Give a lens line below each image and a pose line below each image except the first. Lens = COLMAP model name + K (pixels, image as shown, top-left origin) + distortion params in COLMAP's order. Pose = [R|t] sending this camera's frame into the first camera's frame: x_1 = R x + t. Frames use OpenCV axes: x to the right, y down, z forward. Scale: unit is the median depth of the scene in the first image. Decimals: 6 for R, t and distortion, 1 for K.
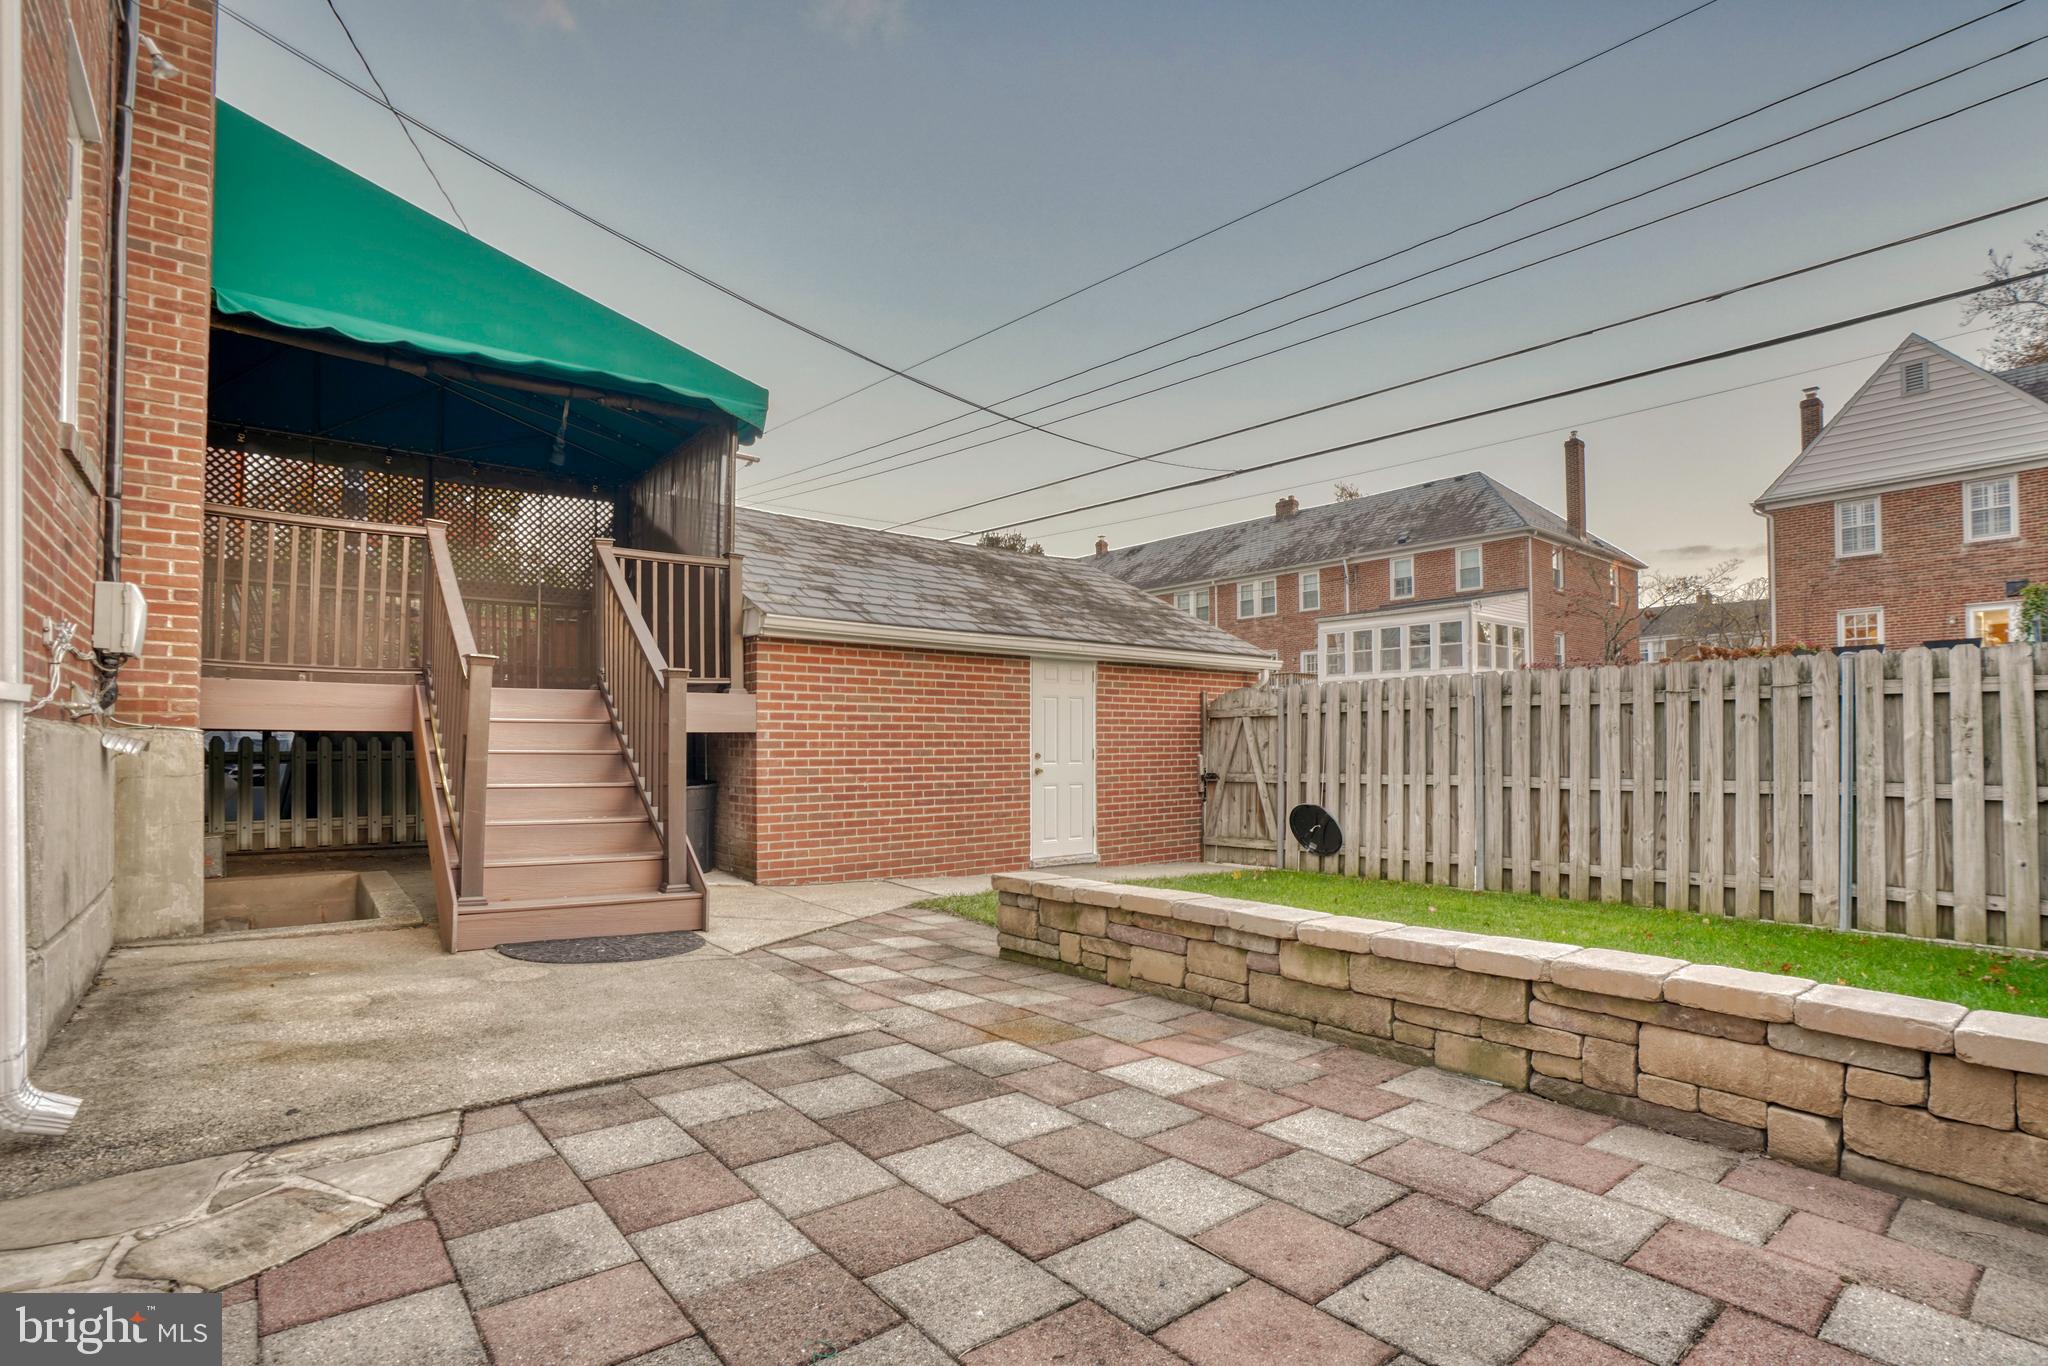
lens RADIAL K [[959.6, 0, 1014.4], [0, 959.6, 683.4], [0, 0, 1]] dist [-0.075204, 0.031858]
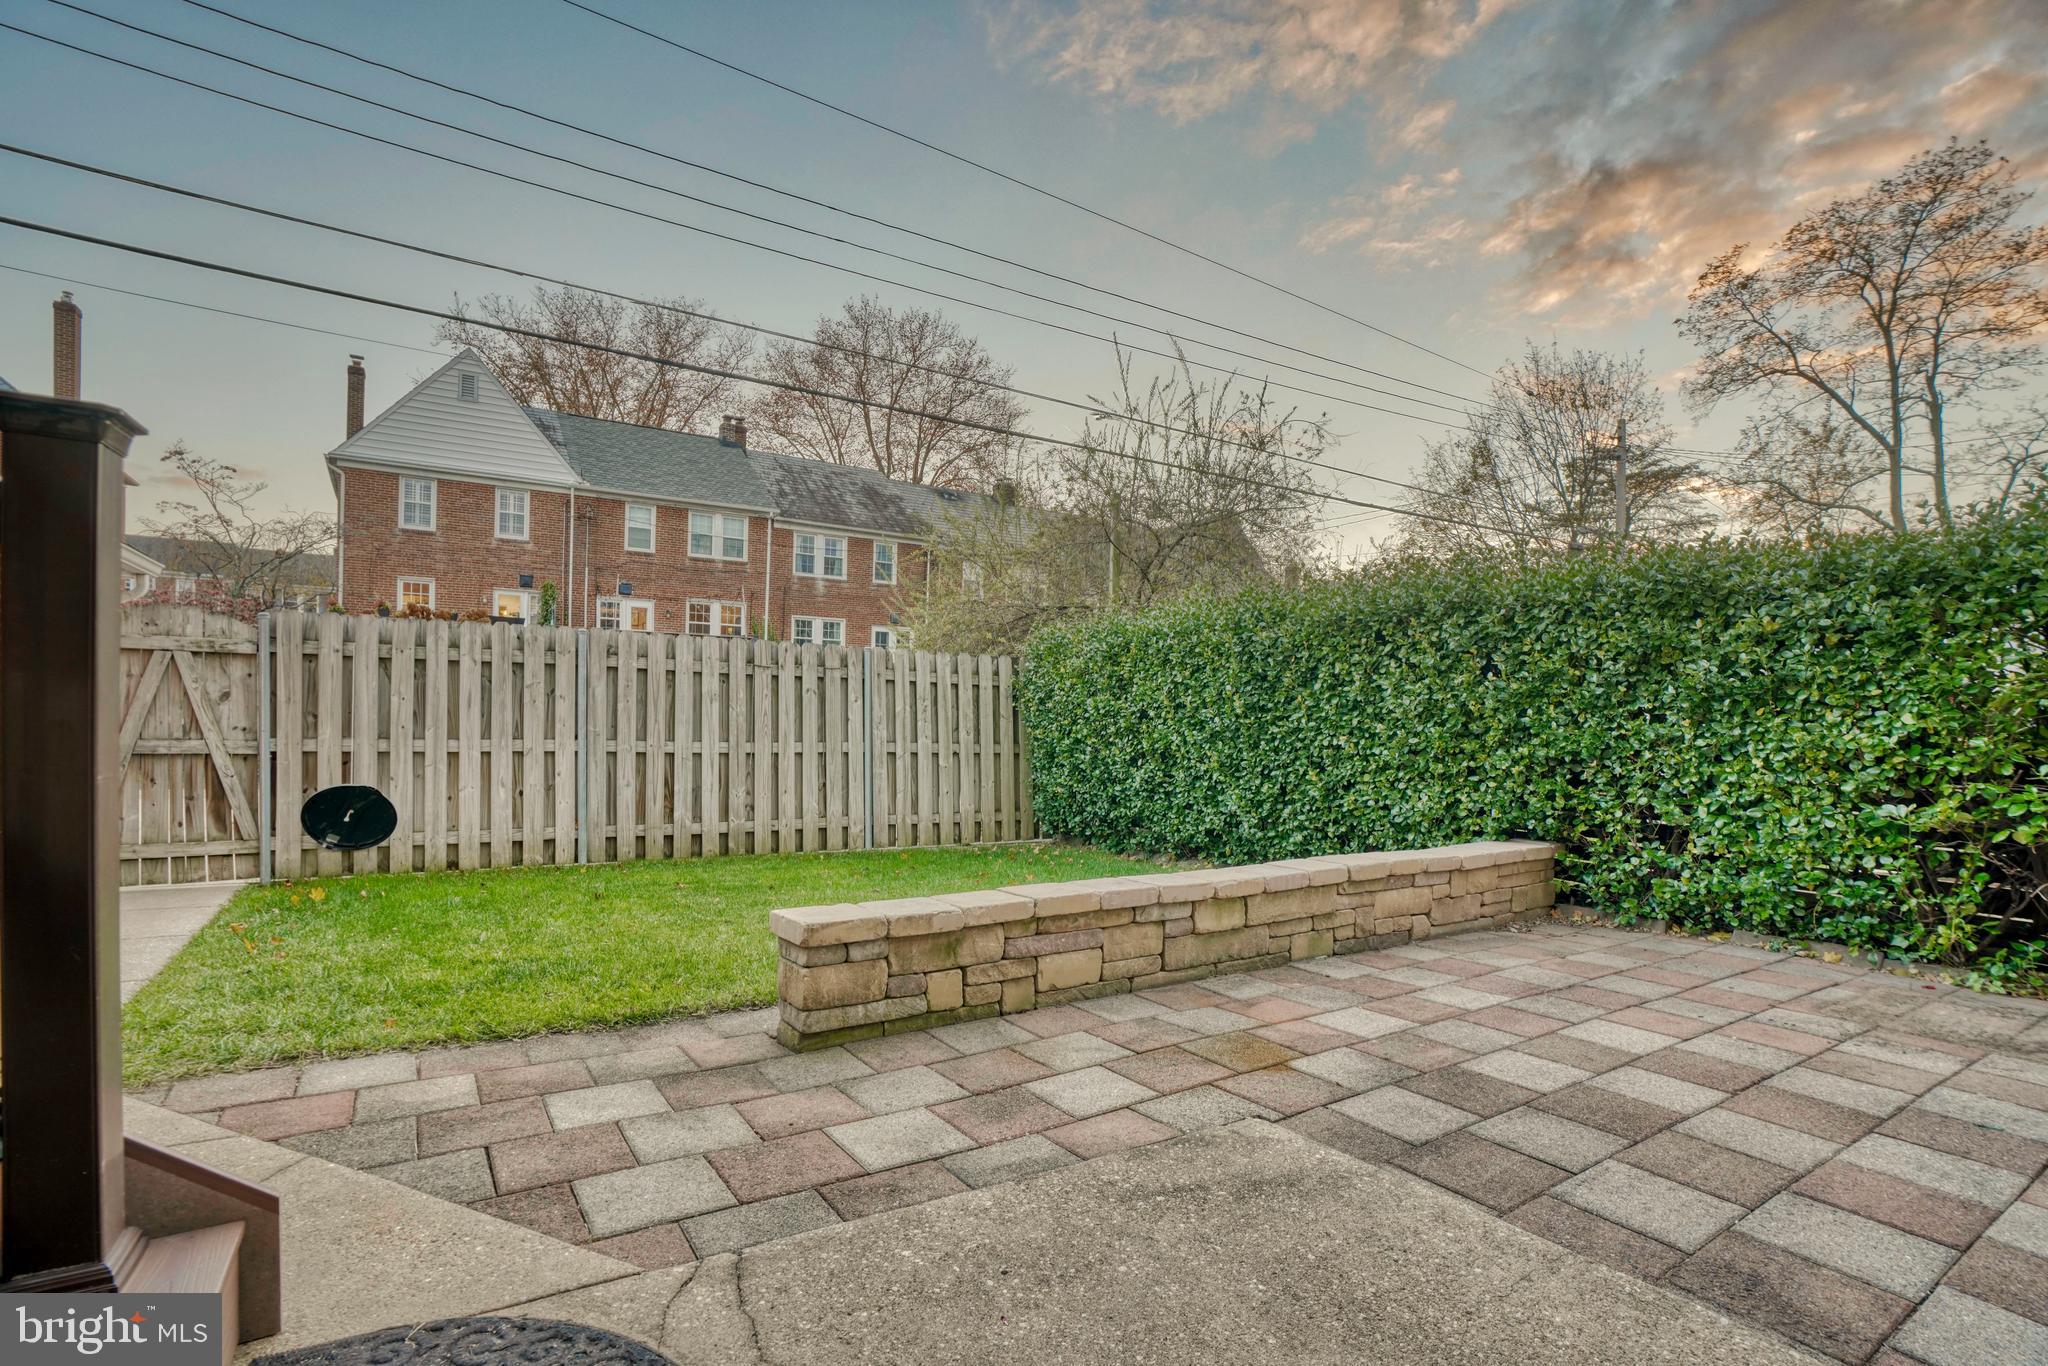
lens RADIAL K [[959.6, 0, 1014.4], [0, 959.6, 683.4], [0, 0, 1]] dist [-0.075204, 0.031858]
pose [[0.119729, 0.034813, 0.992196, -0.483447], [-0.090934, 0.995569, -0.023958, 0.033762], [-0.988633, -0.087356, 0.122364, 0.610274]]
